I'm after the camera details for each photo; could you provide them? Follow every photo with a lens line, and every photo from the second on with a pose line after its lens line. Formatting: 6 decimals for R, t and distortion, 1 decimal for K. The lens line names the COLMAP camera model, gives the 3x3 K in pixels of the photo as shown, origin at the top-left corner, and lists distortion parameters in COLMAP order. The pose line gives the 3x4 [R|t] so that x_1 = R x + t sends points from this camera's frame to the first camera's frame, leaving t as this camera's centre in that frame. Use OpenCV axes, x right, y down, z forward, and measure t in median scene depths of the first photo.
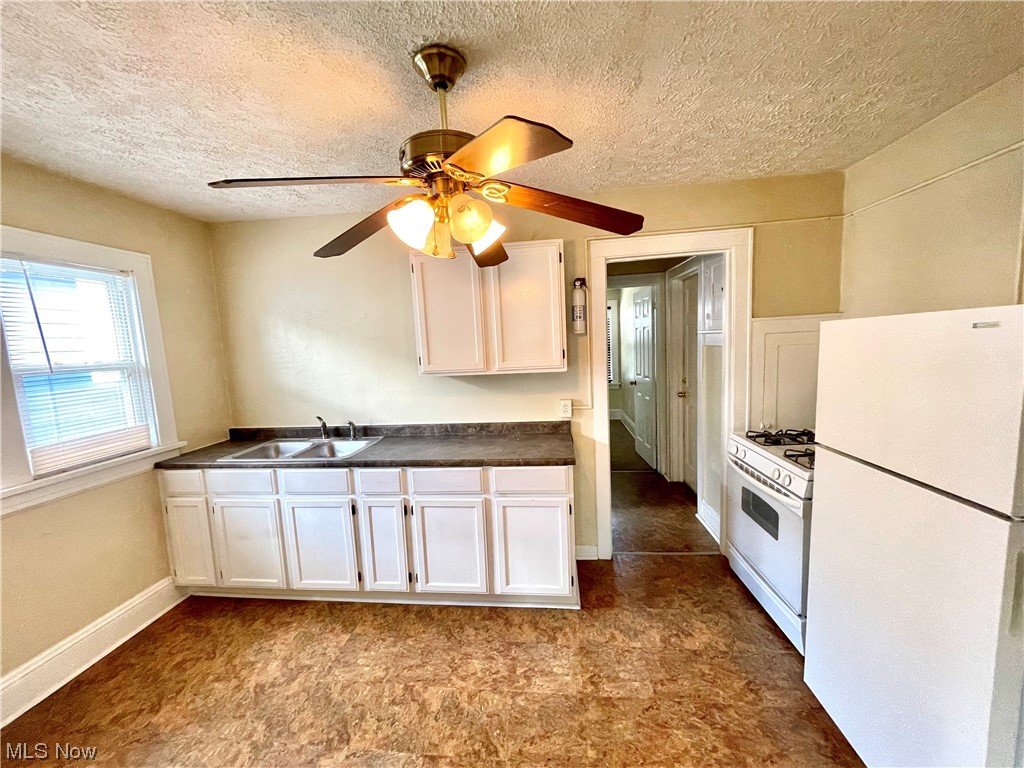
lens RADIAL K [[414.7, 0, 509.5], [0, 414.7, 389.9], [0, 0, 1]] dist [-0.000944, 0.000088]
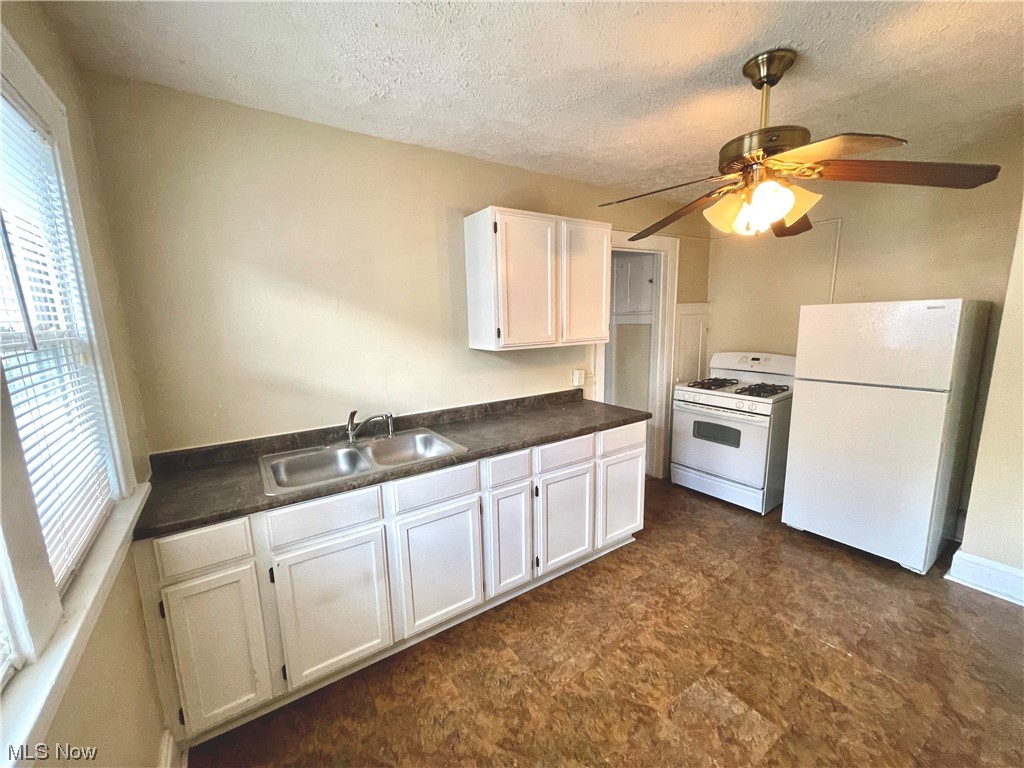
lens RADIAL K [[414.7, 0, 509.5], [0, 414.7, 389.9], [0, 0, 1]] dist [-0.000944, 0.000088]
pose [[0.760290, -0.084906, 0.644011, -0.852971], [0.064934, 0.996389, 0.054705, 0.006366], [-0.646330, 0.000226, 0.763058, 0.322766]]
